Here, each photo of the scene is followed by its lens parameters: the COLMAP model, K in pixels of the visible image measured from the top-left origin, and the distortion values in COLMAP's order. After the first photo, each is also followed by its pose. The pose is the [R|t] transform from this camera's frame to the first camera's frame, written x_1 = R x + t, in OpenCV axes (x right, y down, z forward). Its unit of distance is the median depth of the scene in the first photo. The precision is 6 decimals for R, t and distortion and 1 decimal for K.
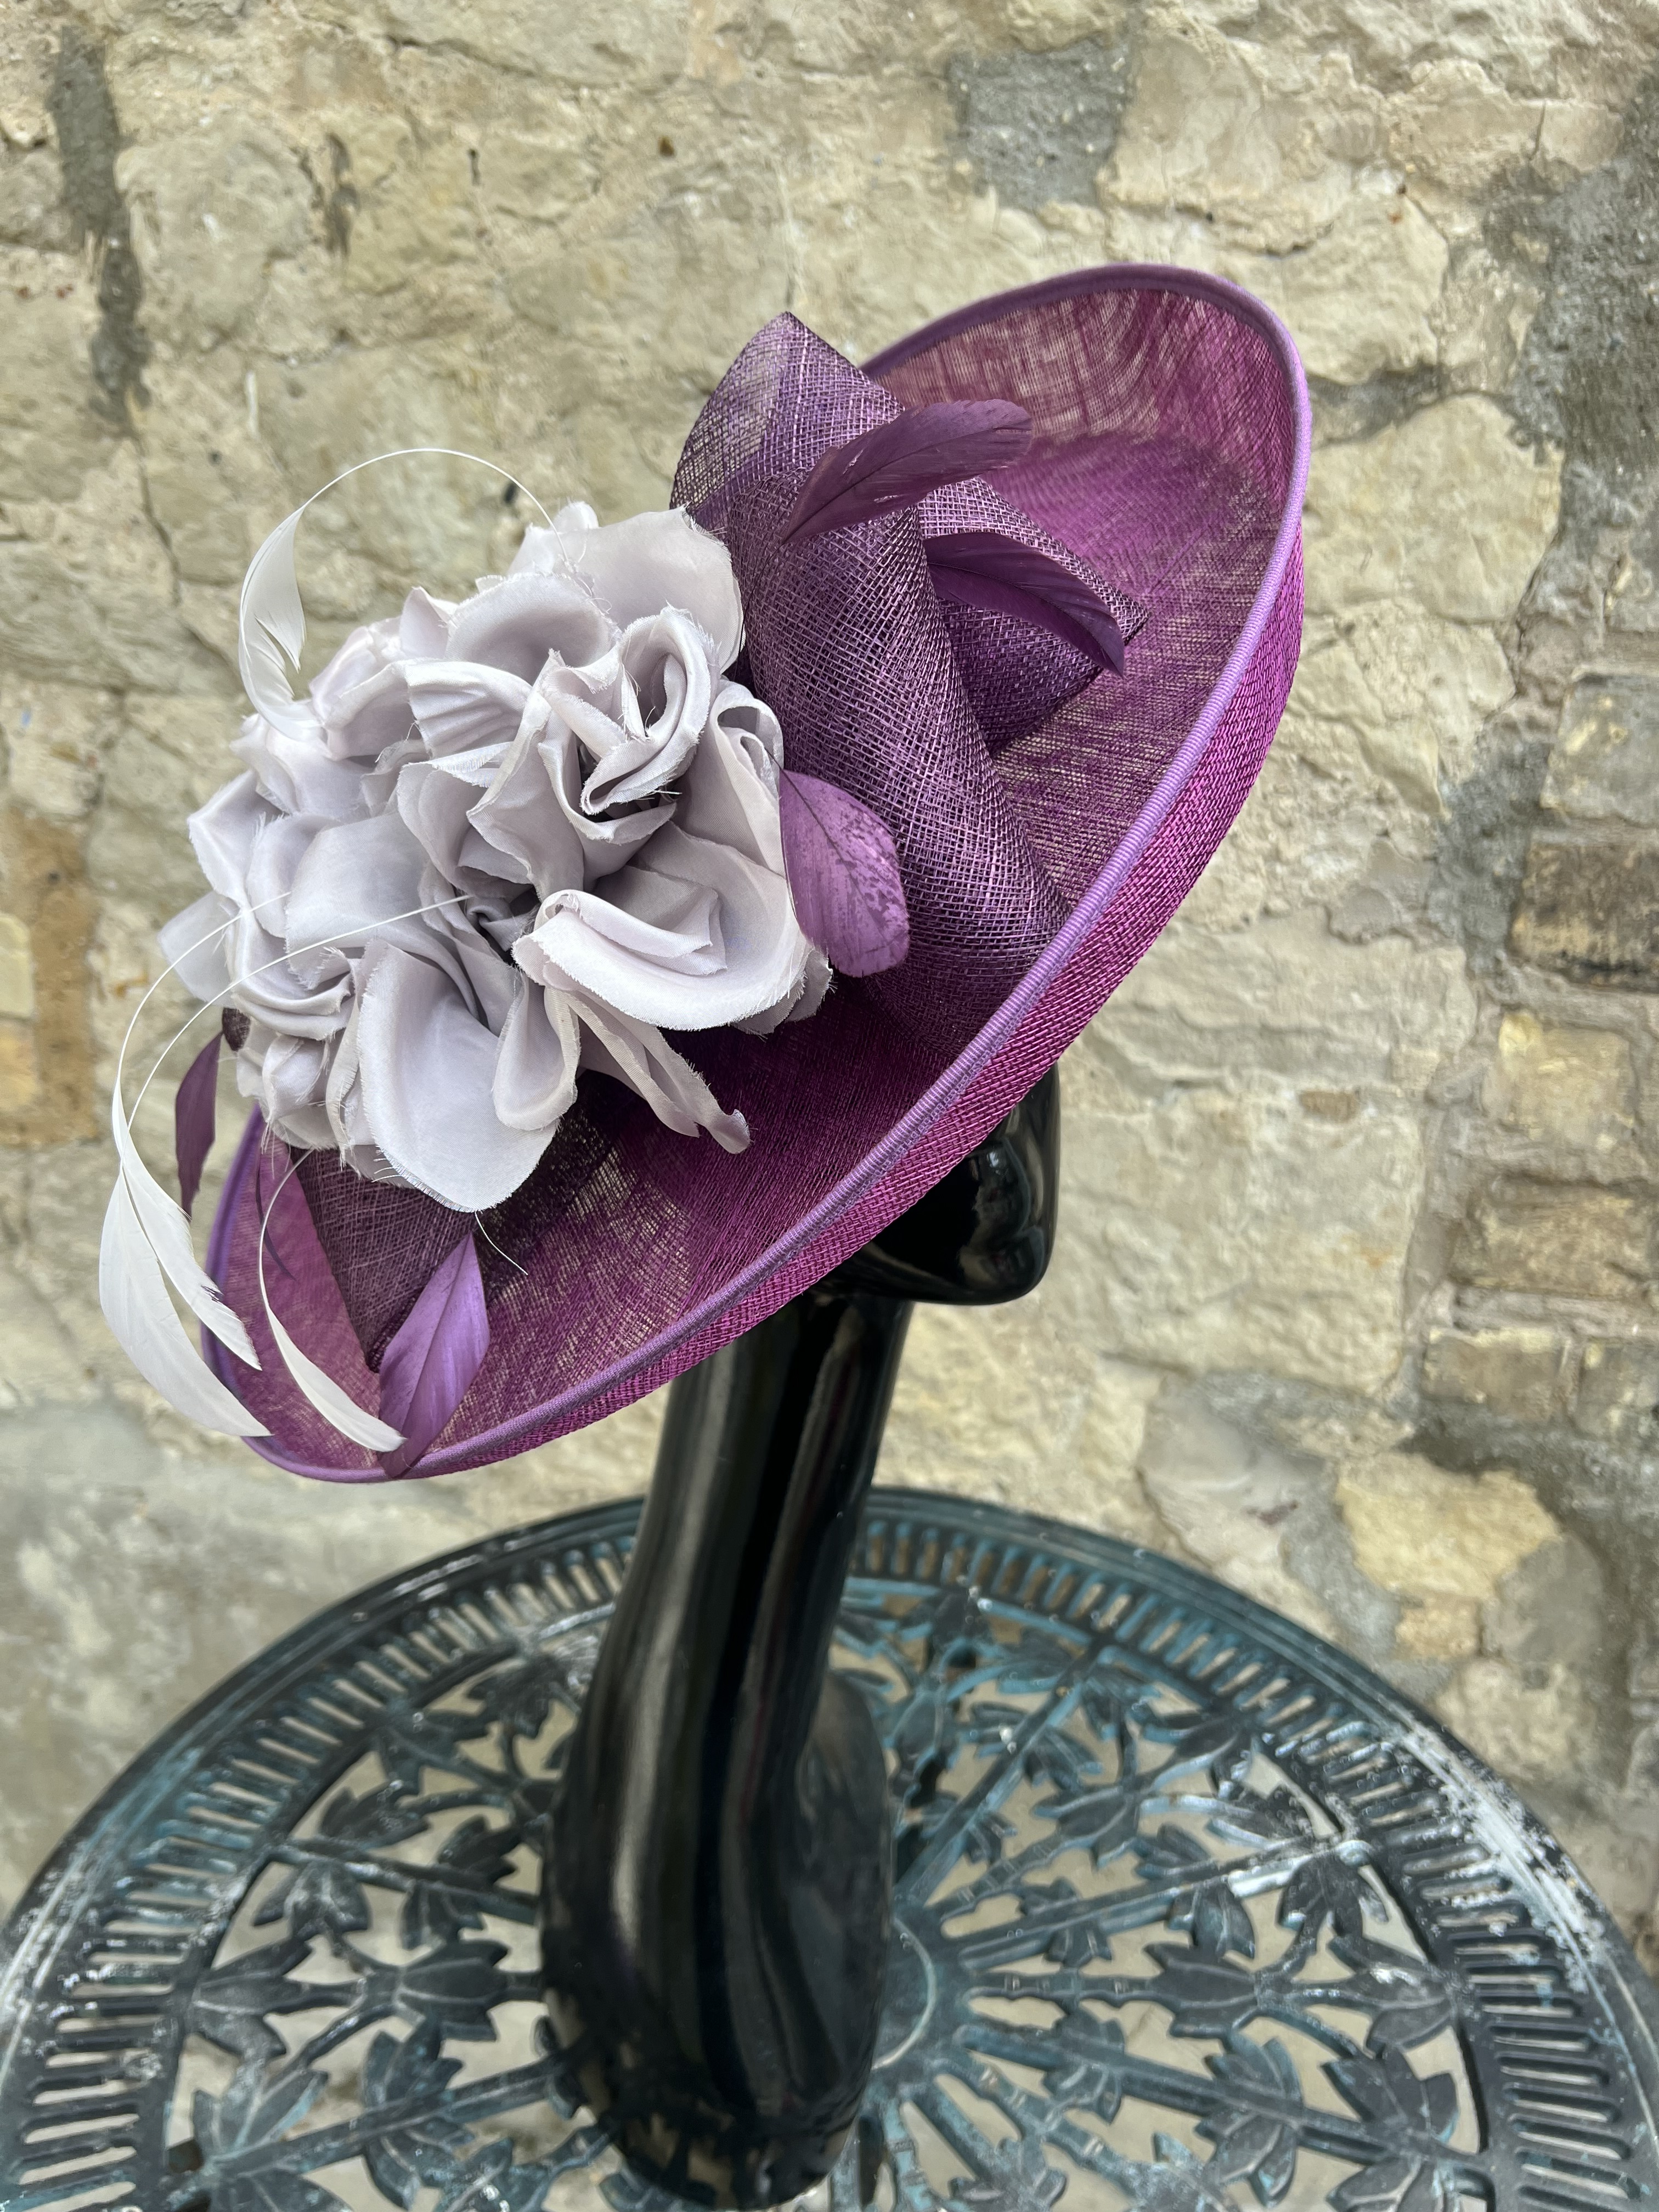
lens RADIAL K [[1692.8, 0, 827.0], [0, 1692.8, 1103.4], [0, 0, 1]] dist [0.017635, -0.026624]
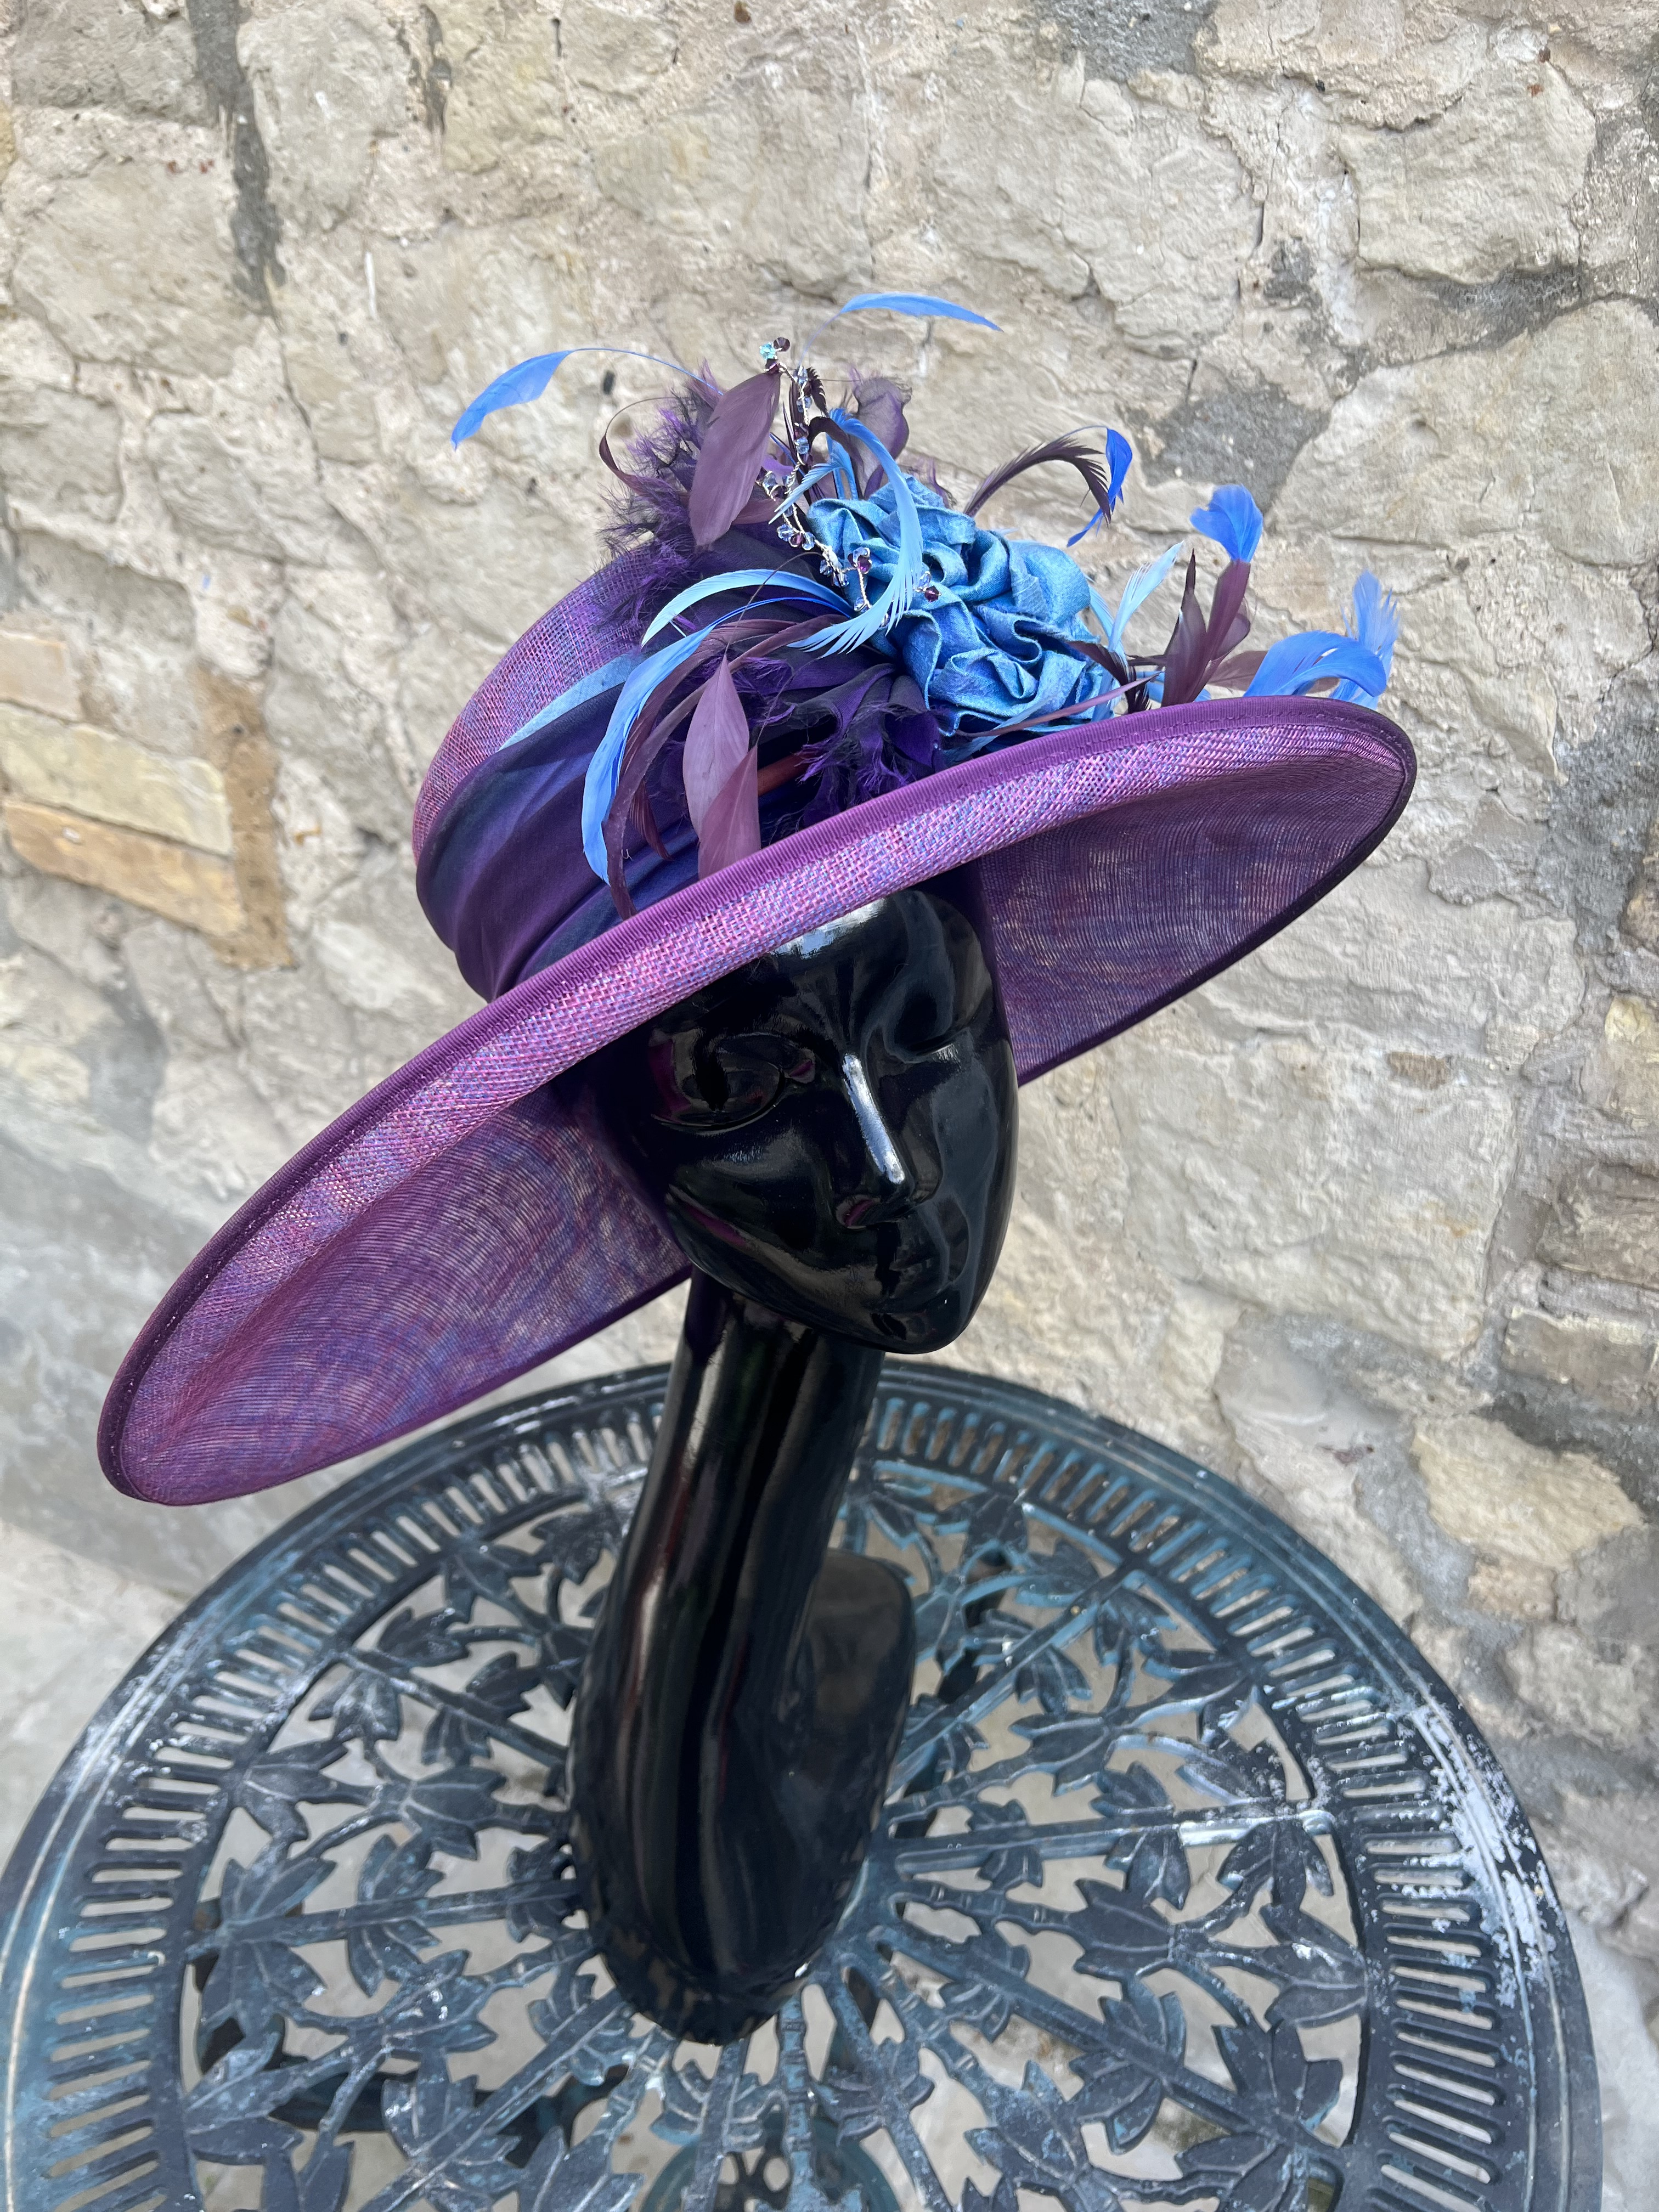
lens RADIAL K [[1684.0, 0, 821.7], [0, 1684.0, 1103.0], [0, 0, 1]] dist [0.017885, -0.022217]
pose [[0.972948, 0.089801, -0.212858, 0.192078], [-0.053215, 0.983699, 0.171766, -0.134547], [0.224813, -0.155792, 0.961867, 0.028219]]
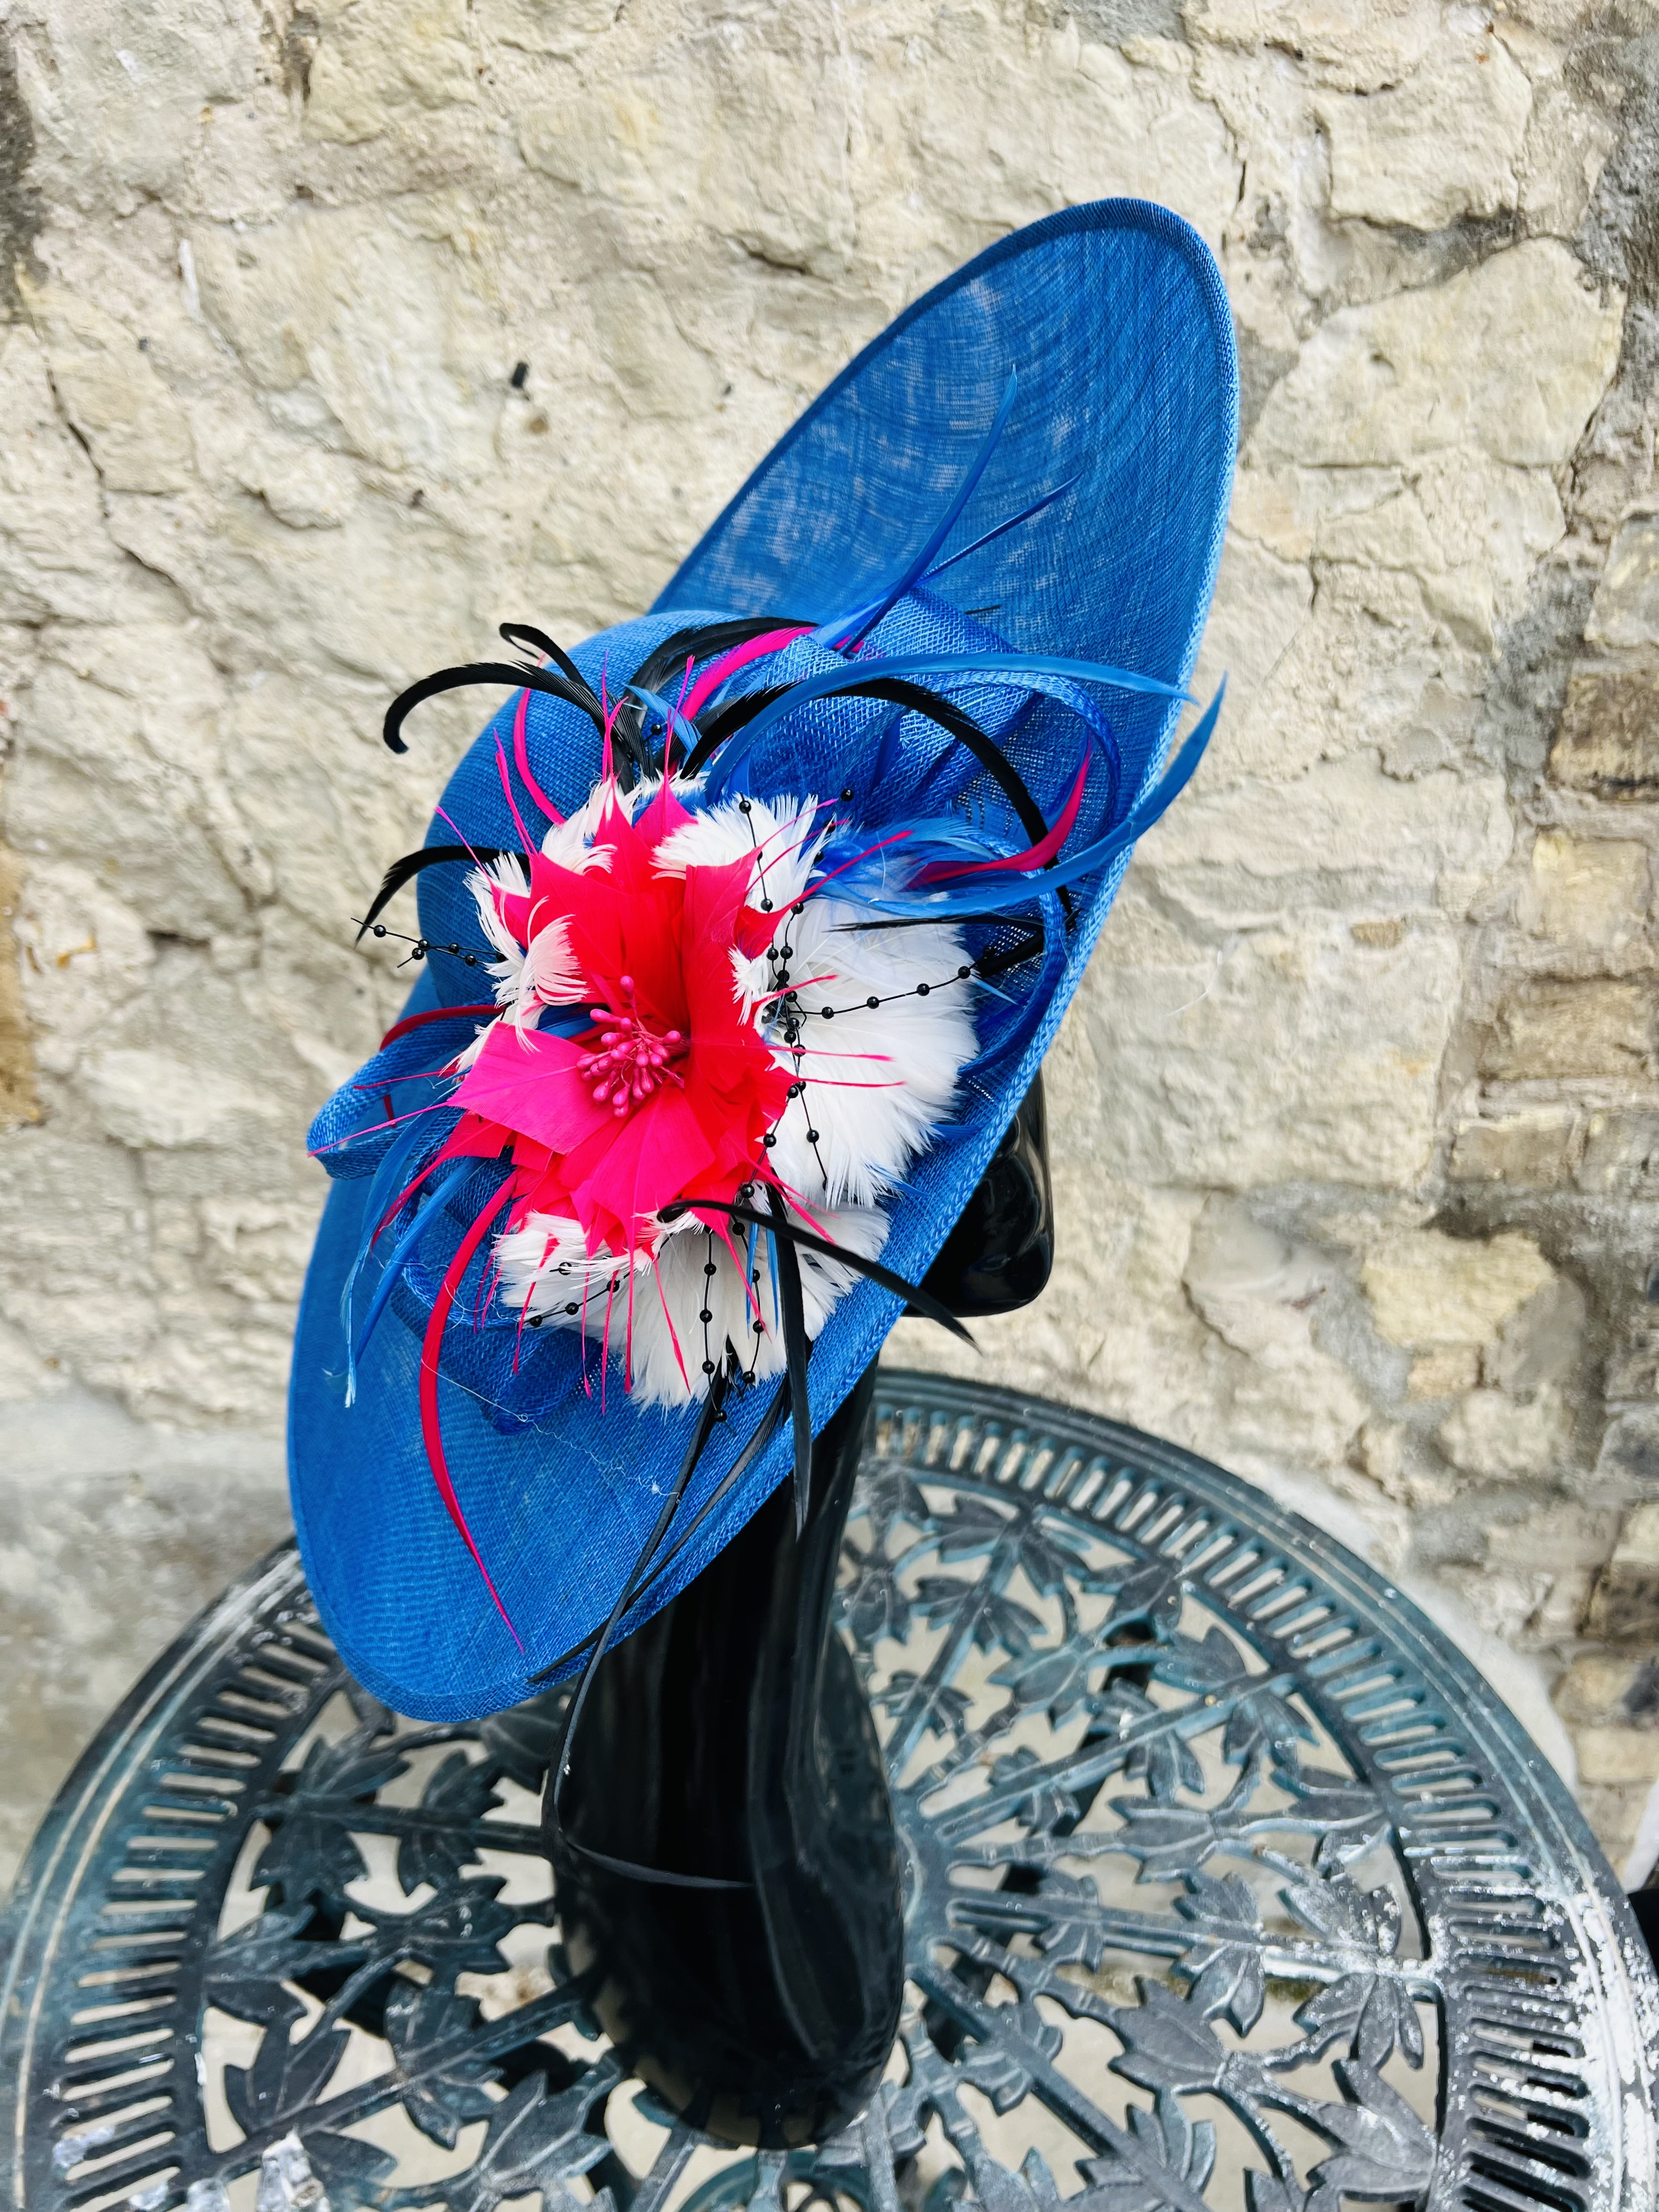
lens RADIAL K [[1696.2, 0, 829.9], [0, 1696.2, 1118.0], [0, 0, 1]] dist [0.013482, -0.018768]
pose [[0.964041, -0.155616, 0.215427, -0.305264], [0.118063, 0.977026, 0.177429, -0.126039], [-0.238089, -0.145615, 0.960266, 0.049604]]
